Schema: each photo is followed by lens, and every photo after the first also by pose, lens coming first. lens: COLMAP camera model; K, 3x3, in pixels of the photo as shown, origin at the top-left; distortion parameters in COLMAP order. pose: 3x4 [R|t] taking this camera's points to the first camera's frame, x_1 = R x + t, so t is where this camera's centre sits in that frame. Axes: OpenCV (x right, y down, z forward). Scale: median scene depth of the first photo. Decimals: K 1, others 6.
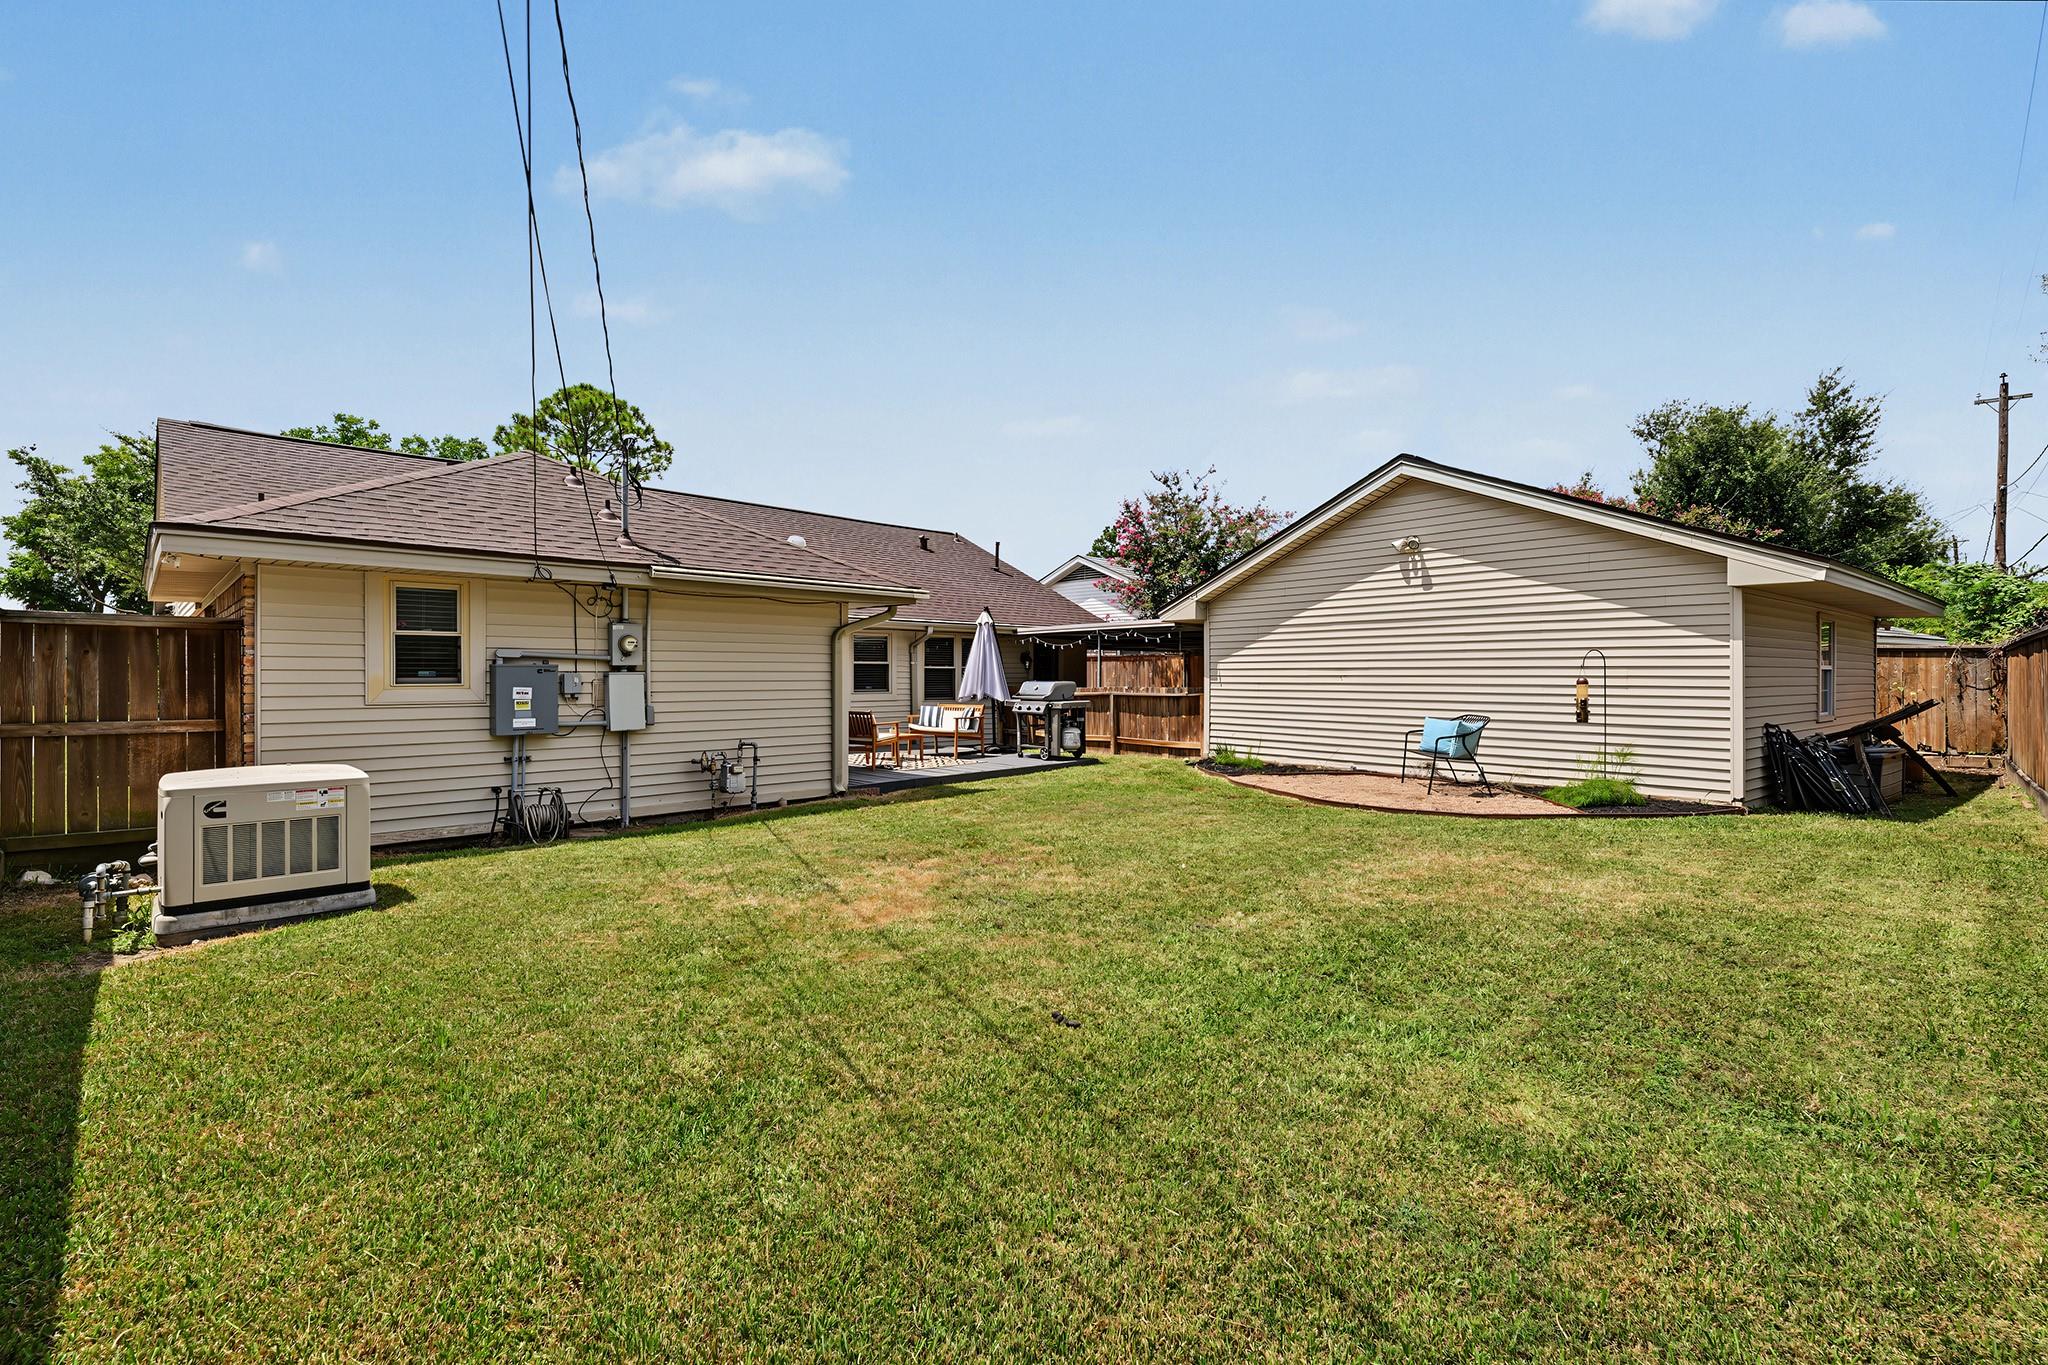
lens RADIAL K [[914.6, 0, 1020.1], [0, 914.6, 682.2], [0, 0, 1]] dist [-0.010331, 0.000089]
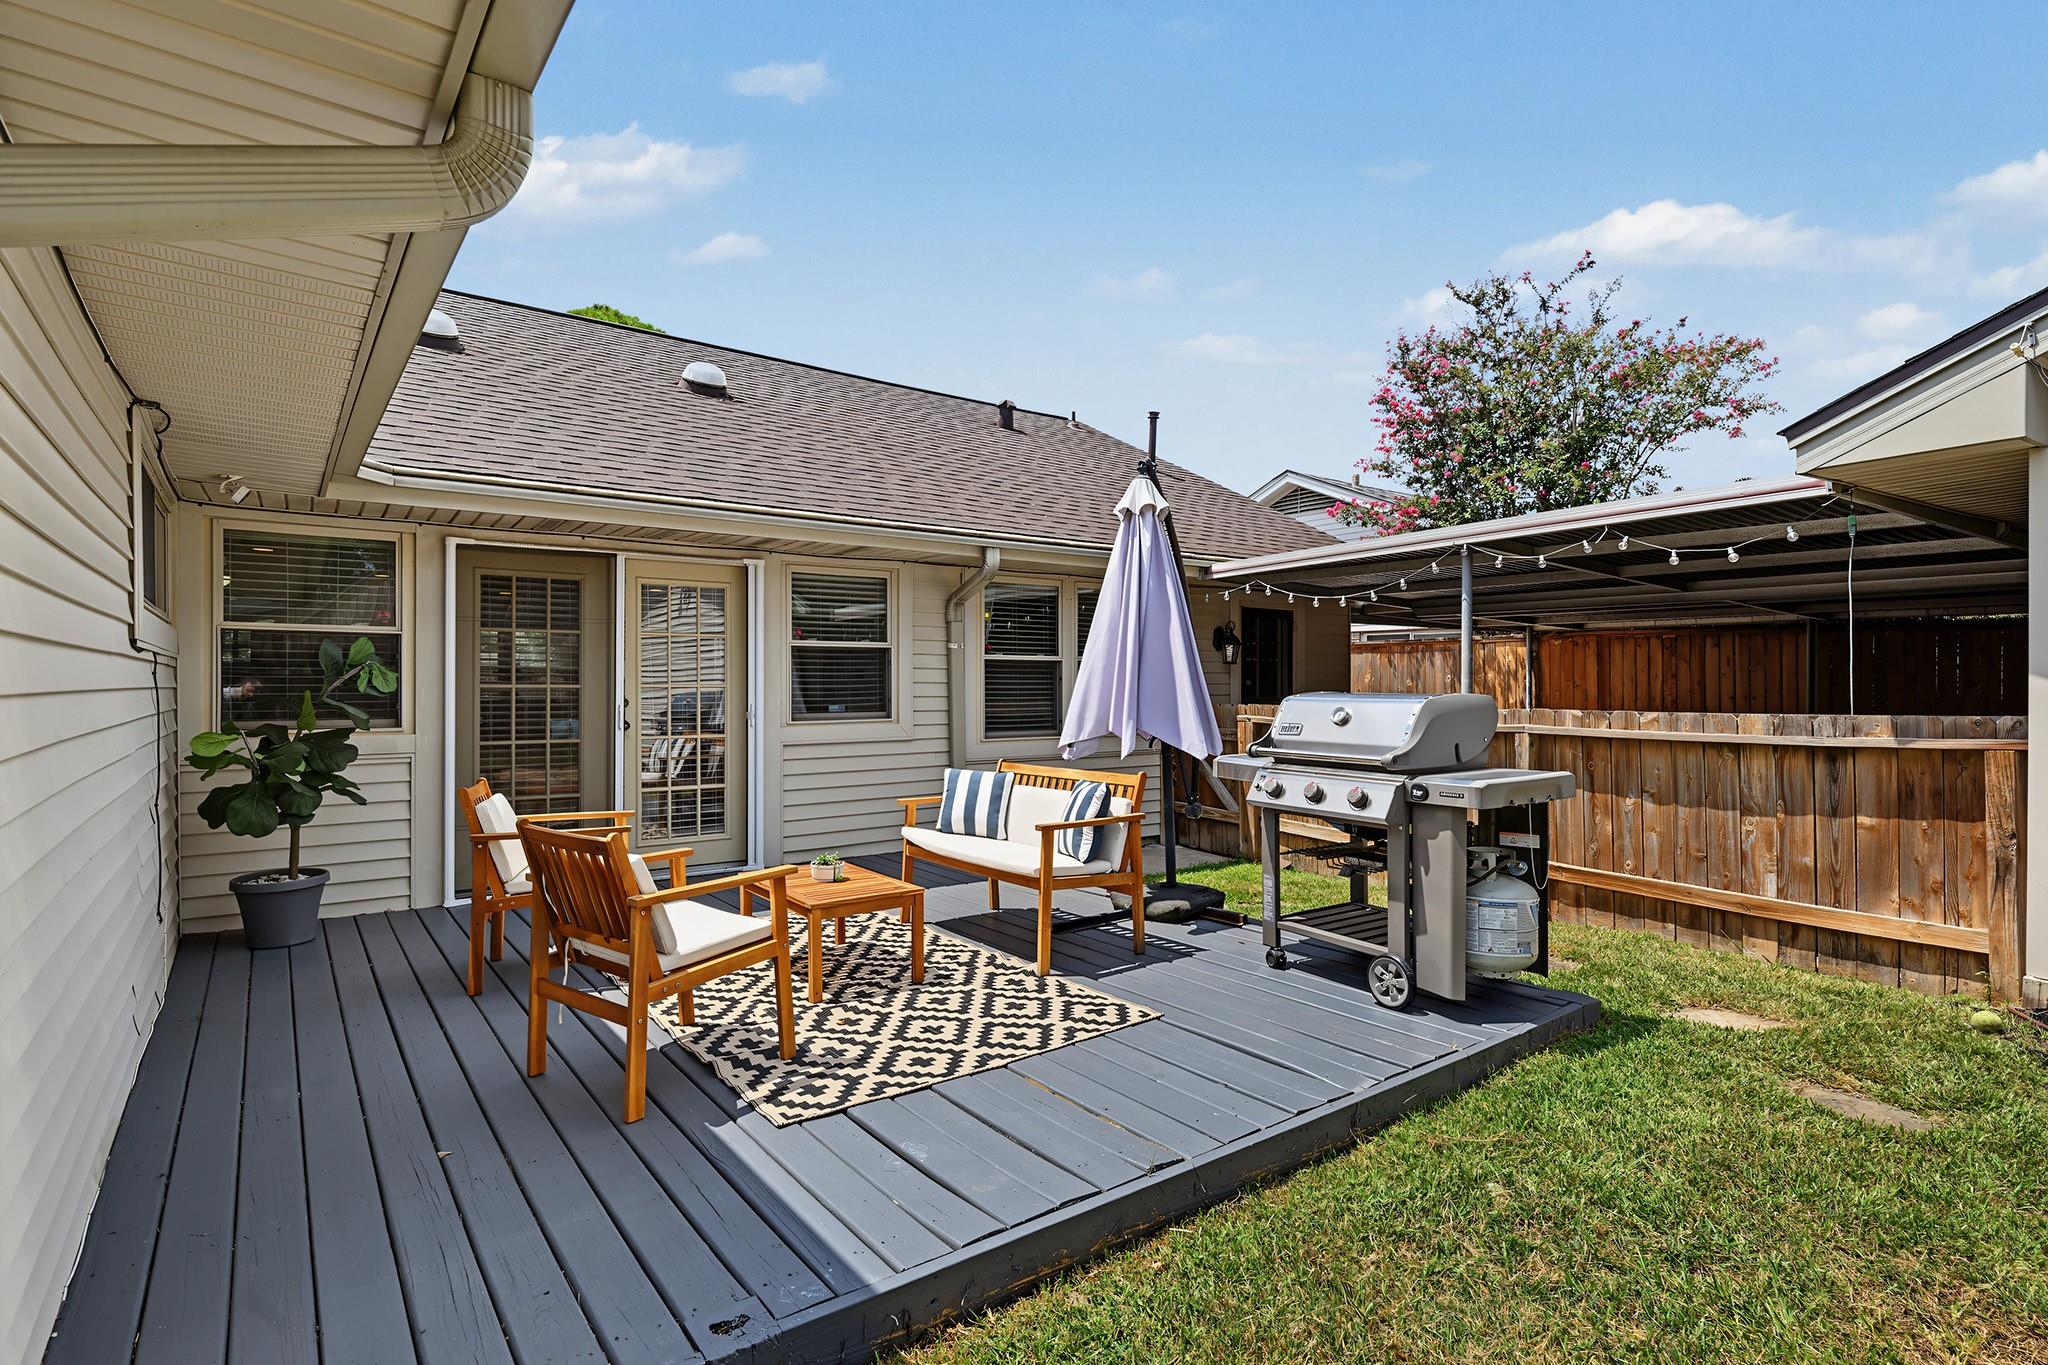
lens RADIAL K [[1048.0, 0, 1031.9], [0, 1048.0, 685.0], [0, 0, 1]] dist [-0.002338, -0.000830]
pose [[0.993026, 0.000382, -0.117891, -0.033859], [-0.000969, 0.999987, -0.004915, -0.001814], [0.117888, 0.004995, 0.993014, 0.636450]]
